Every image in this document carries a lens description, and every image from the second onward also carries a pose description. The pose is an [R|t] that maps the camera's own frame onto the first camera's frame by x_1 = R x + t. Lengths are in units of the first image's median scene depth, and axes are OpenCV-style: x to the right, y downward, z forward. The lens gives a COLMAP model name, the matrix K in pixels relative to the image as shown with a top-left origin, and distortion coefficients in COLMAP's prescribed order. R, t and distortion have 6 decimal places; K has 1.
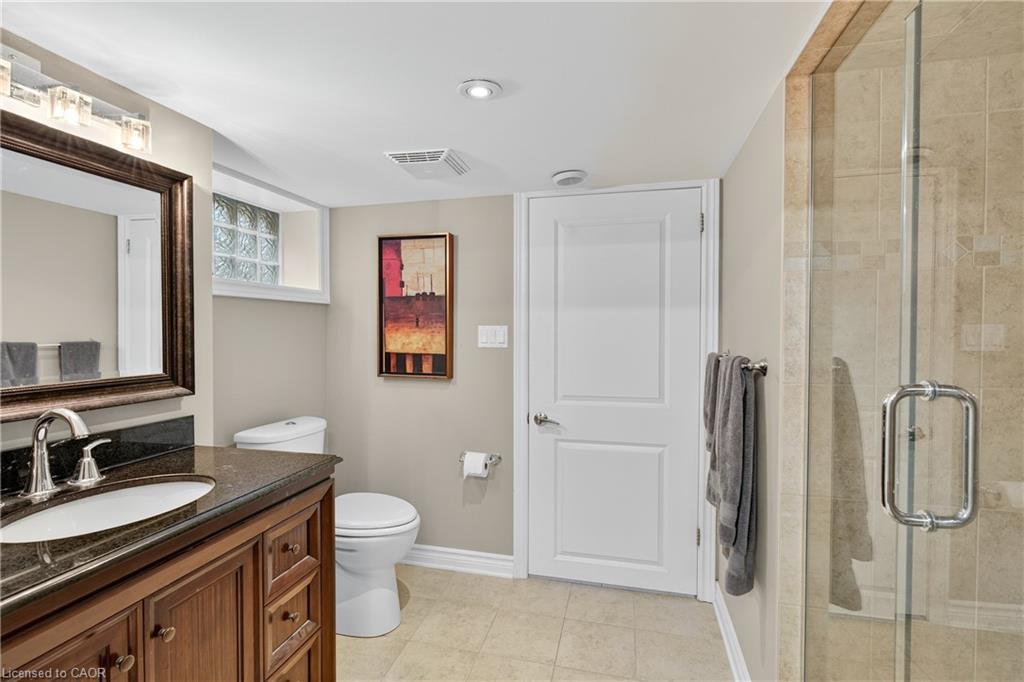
lens RADIAL K [[473.1, 0, 510.9], [0, 473.1, 341.4], [0, 0, 1]] dist [-0.001331, 0.000405]
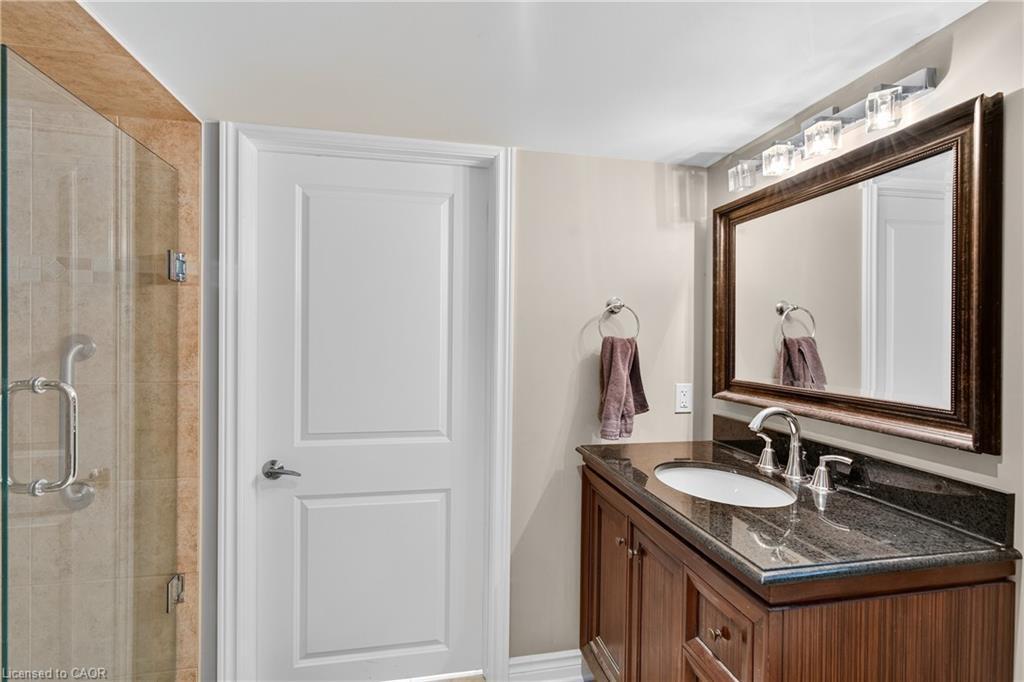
lens RADIAL K [[473.1, 0, 510.9], [0, 473.1, 341.4], [0, 0, 1]] dist [-0.001331, 0.000405]
pose [[-0.907458, -0.006252, -0.420096, 0.160203], [-0.020537, 0.999354, 0.029490, -0.045123], [0.419641, 0.035388, -0.907000, 1.613382]]
